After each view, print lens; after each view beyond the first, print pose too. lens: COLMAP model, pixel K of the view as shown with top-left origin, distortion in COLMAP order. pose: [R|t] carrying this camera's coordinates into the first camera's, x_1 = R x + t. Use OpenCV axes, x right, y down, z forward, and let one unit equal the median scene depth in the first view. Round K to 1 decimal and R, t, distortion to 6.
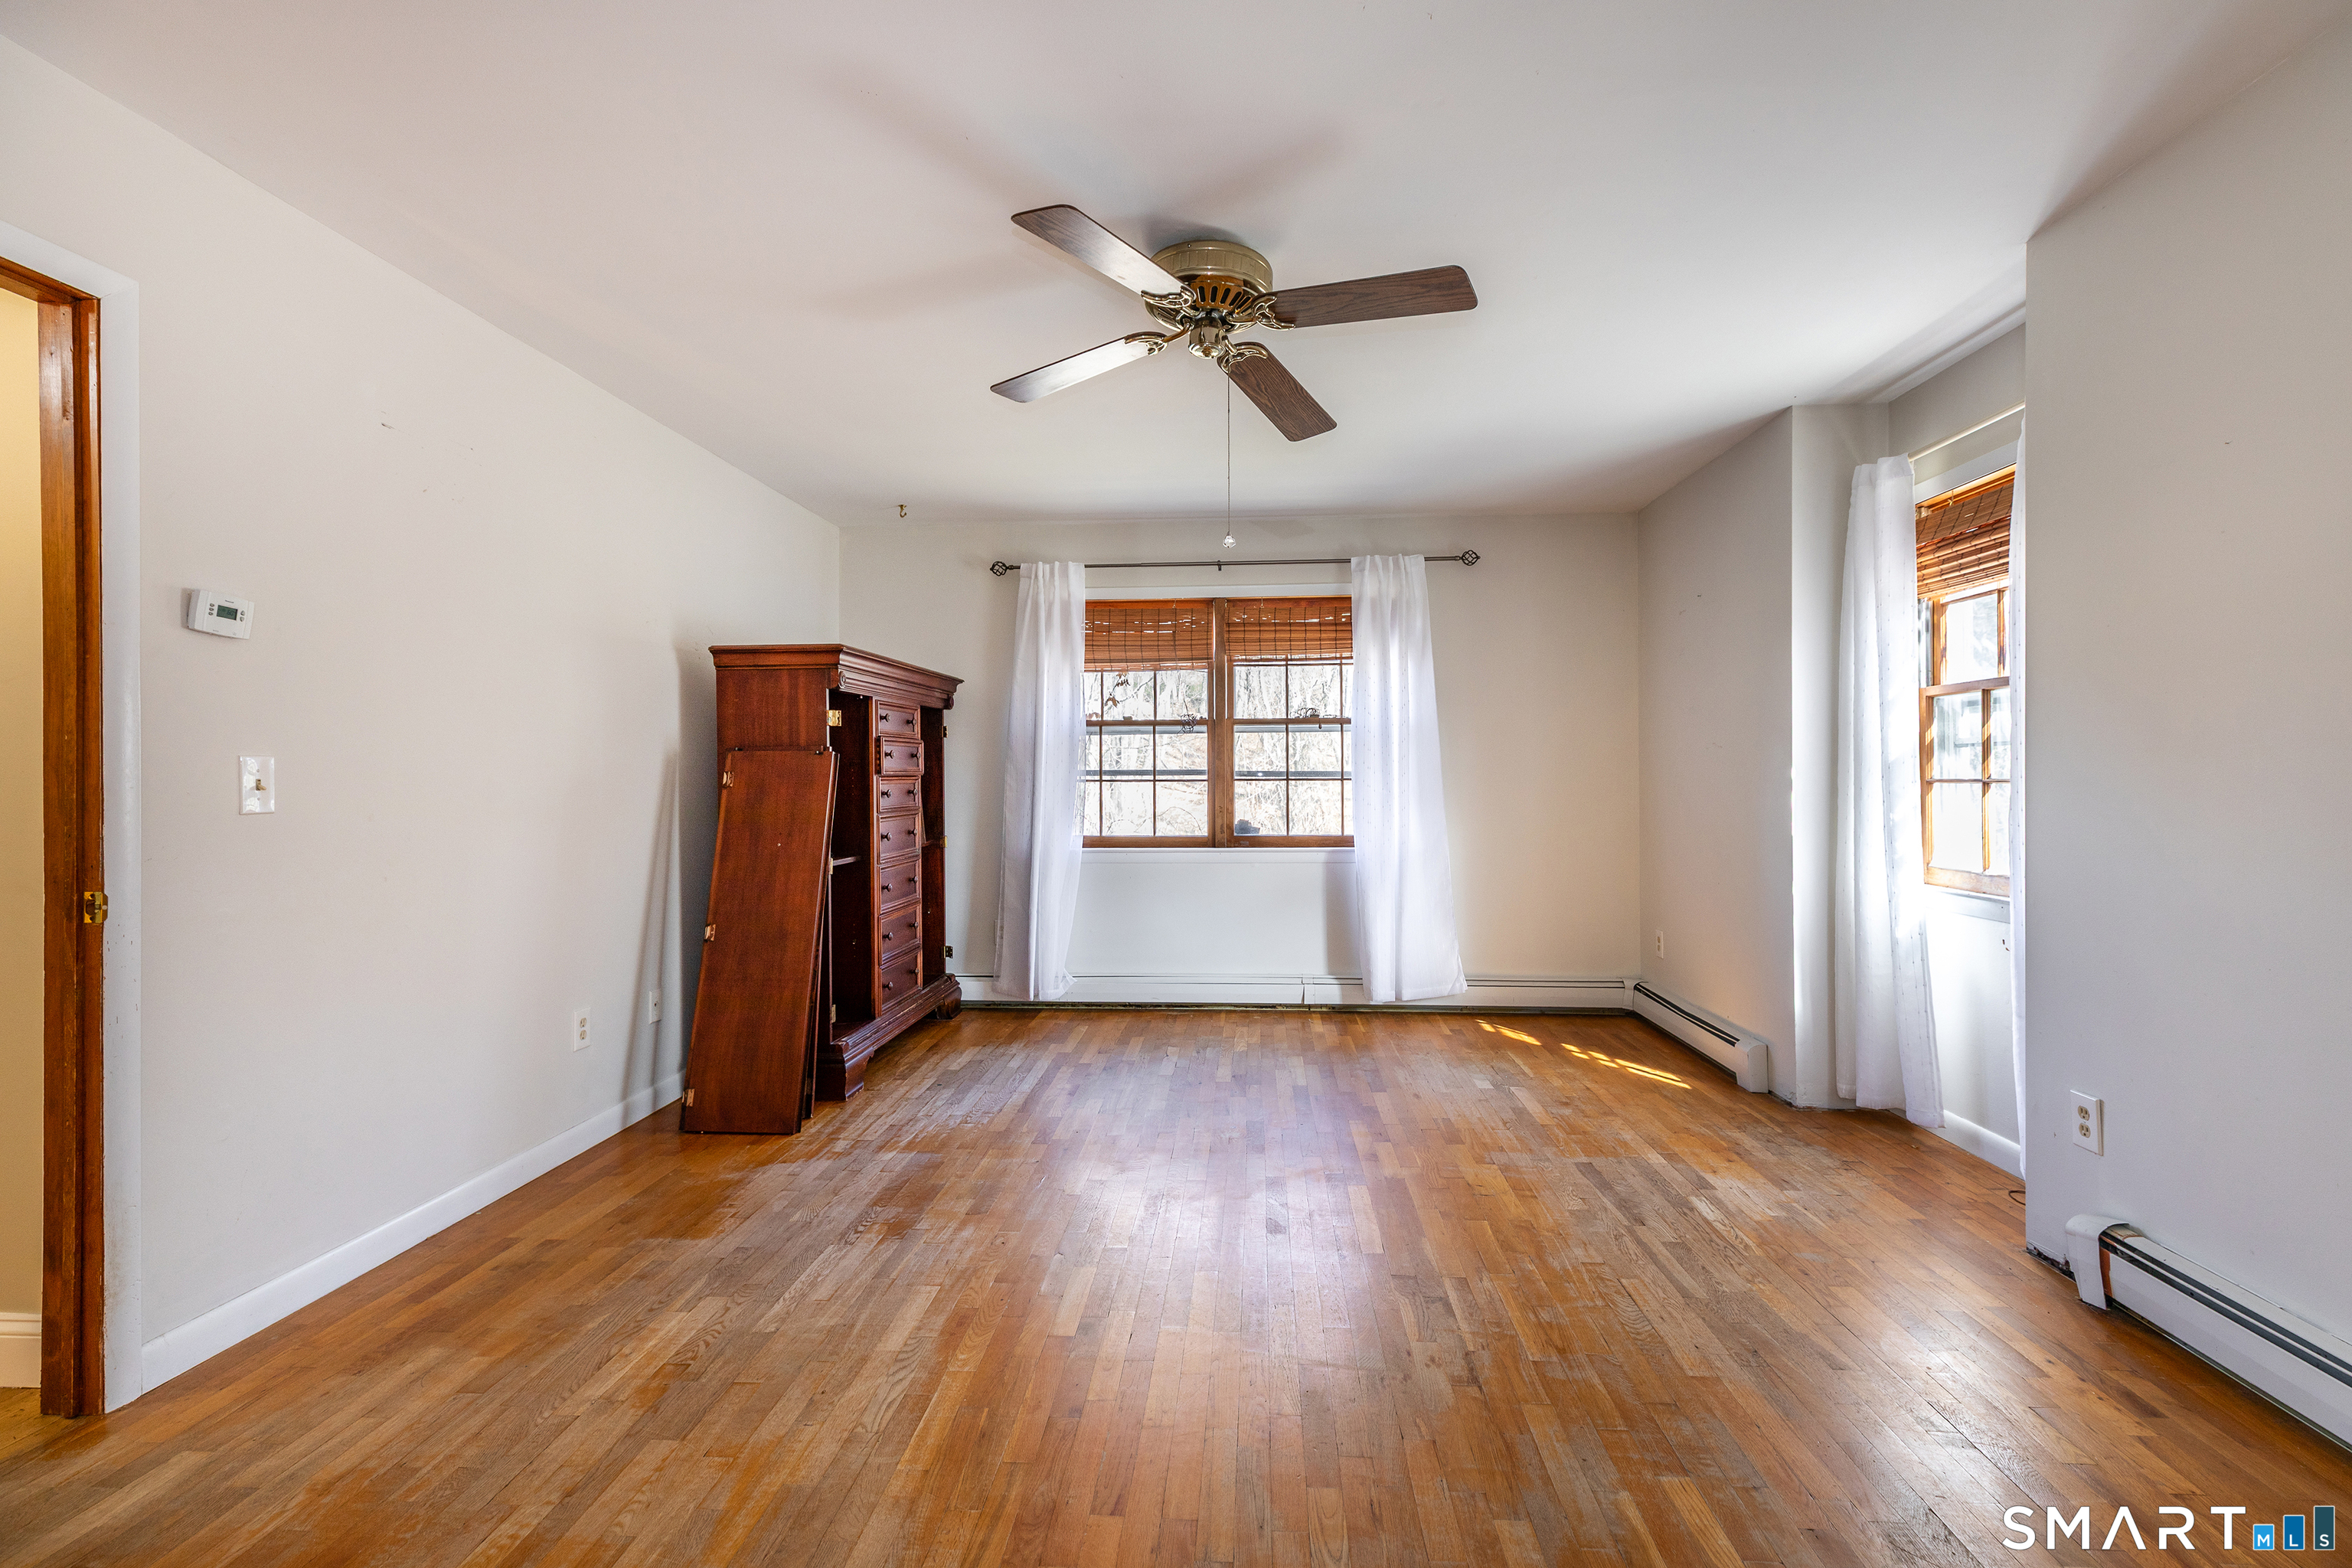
lens RADIAL K [[1048.7, 0, 1184.5], [0, 1048.7, 784.1], [0, 0, 1]] dist [0.025623, -0.010570]
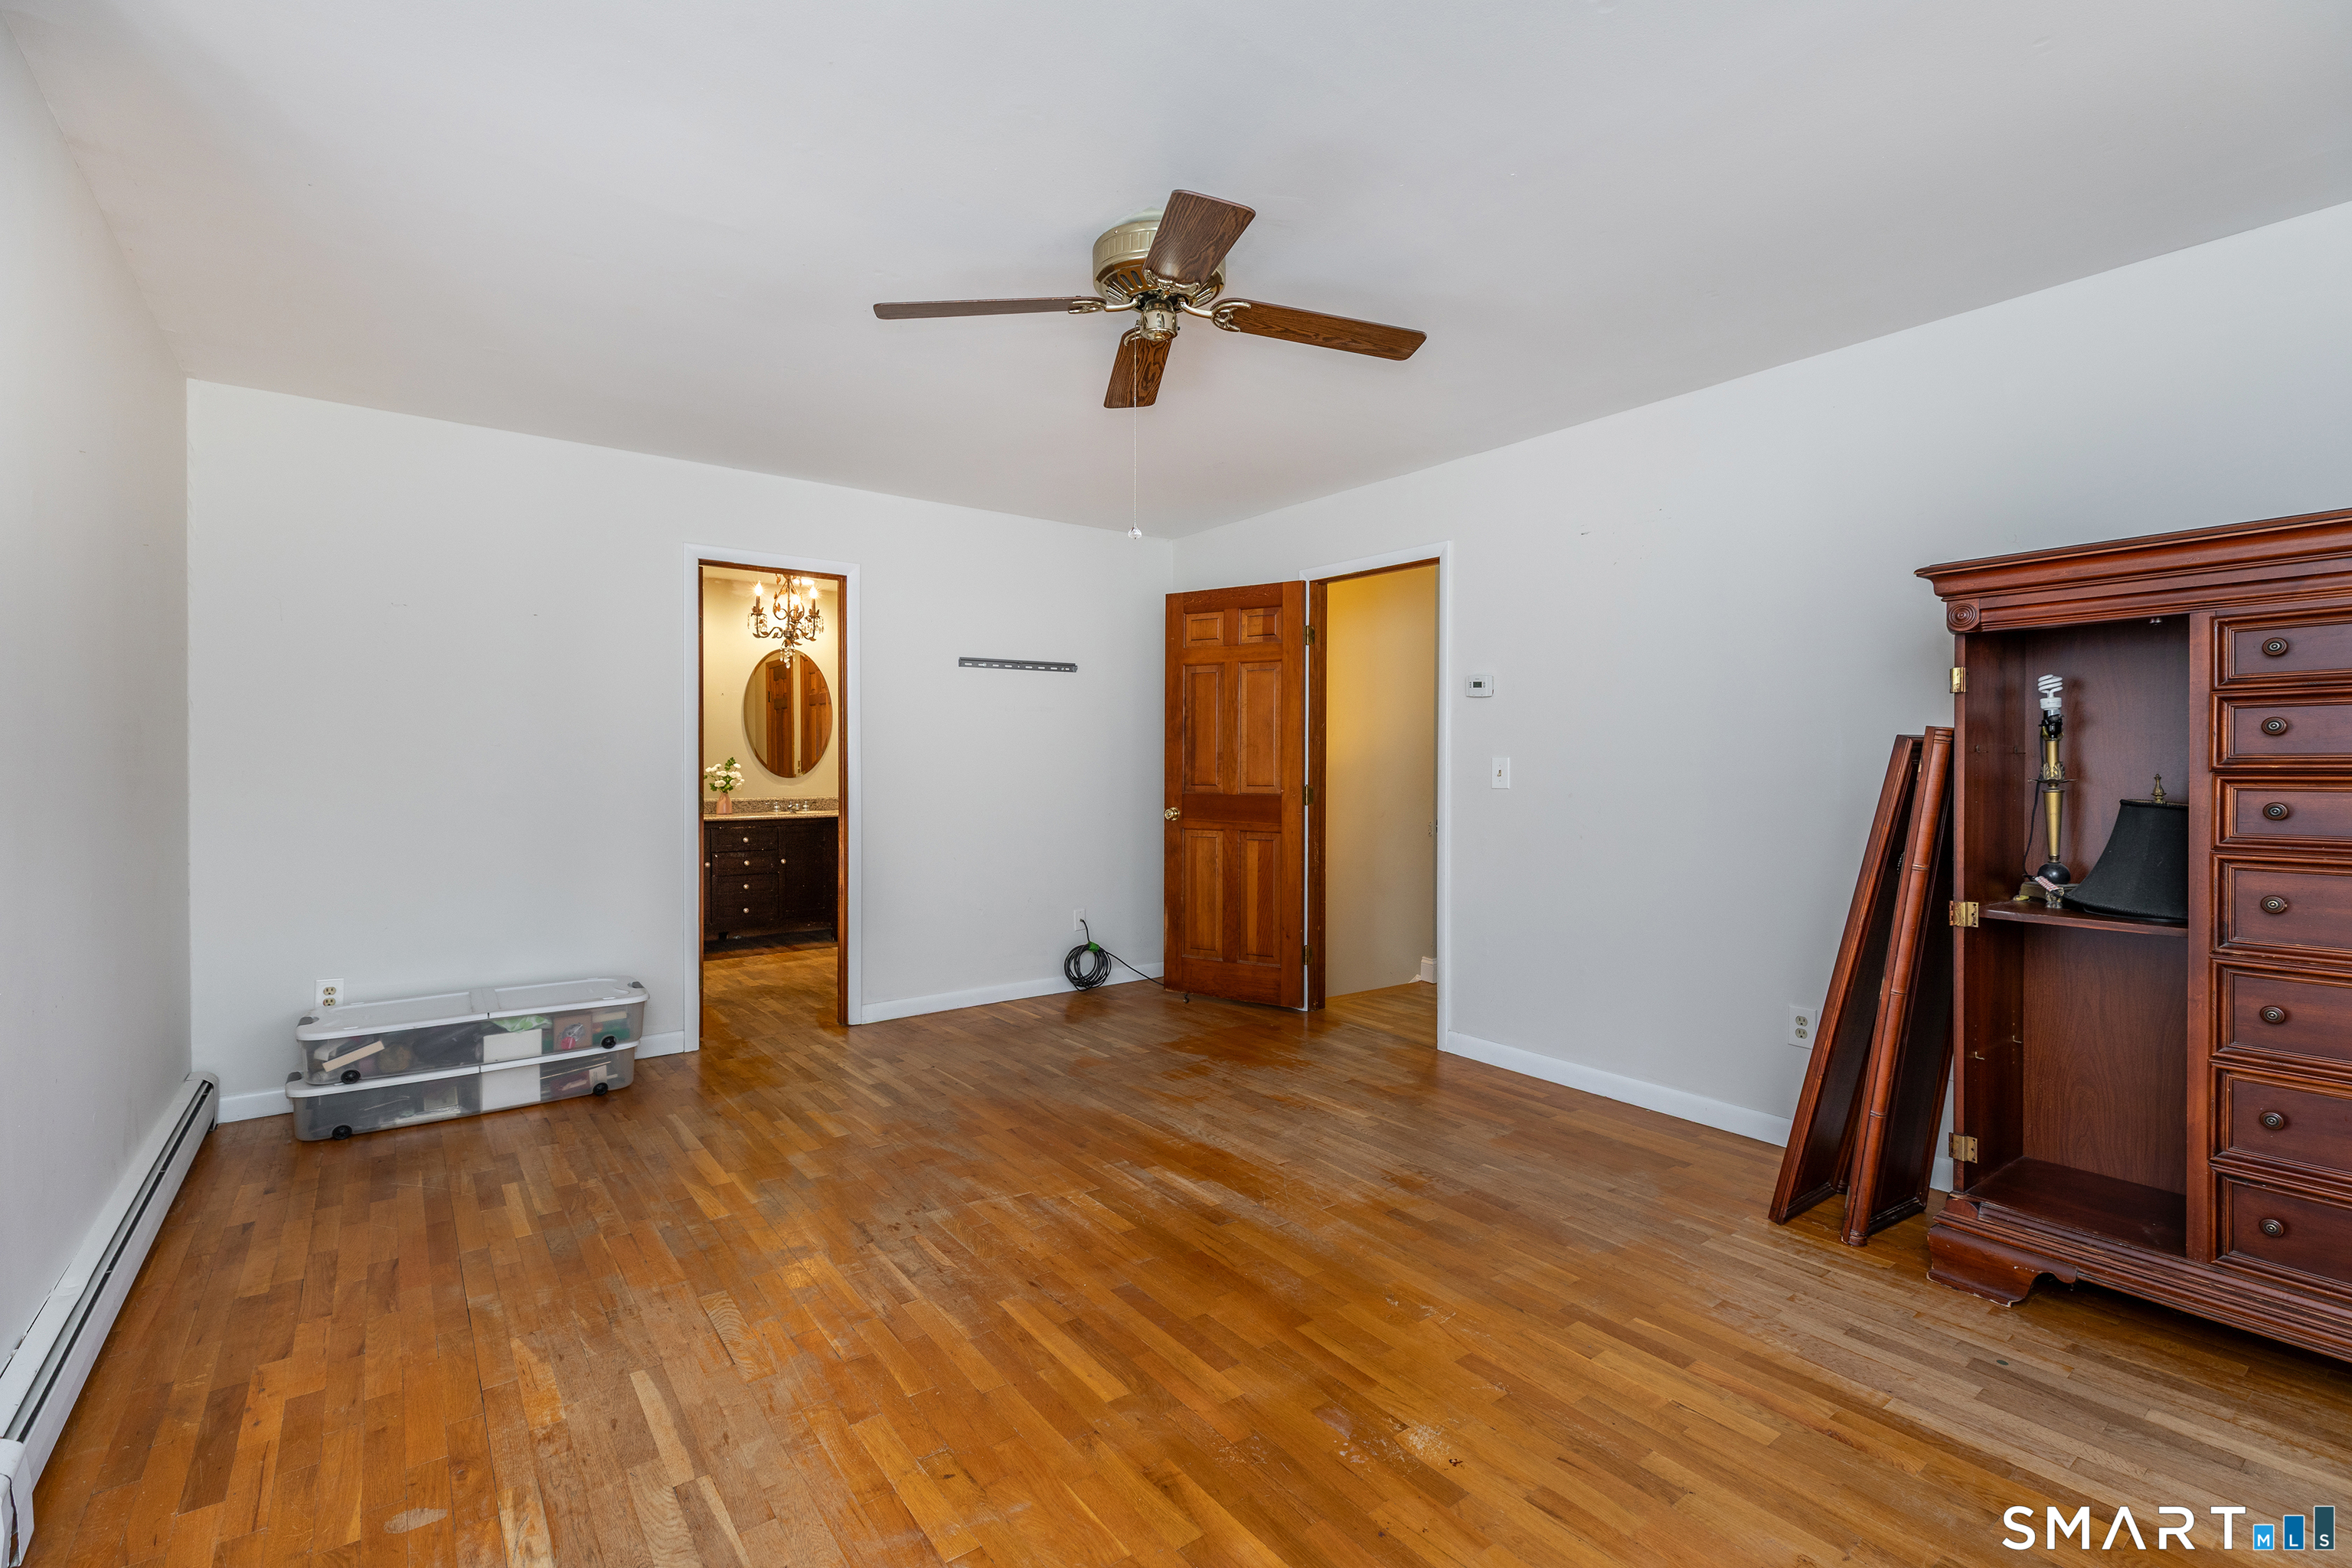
lens RADIAL K [[1048.7, 0, 1183.7], [0, 1048.7, 772.9], [0, 0, 1]] dist [0.025623, -0.010570]
pose [[-0.756870, 0.011616, -0.653463, 0.731197], [0.004251, 0.999908, 0.012850, -0.023695], [0.653552, 0.006948, -0.756850, 1.997973]]
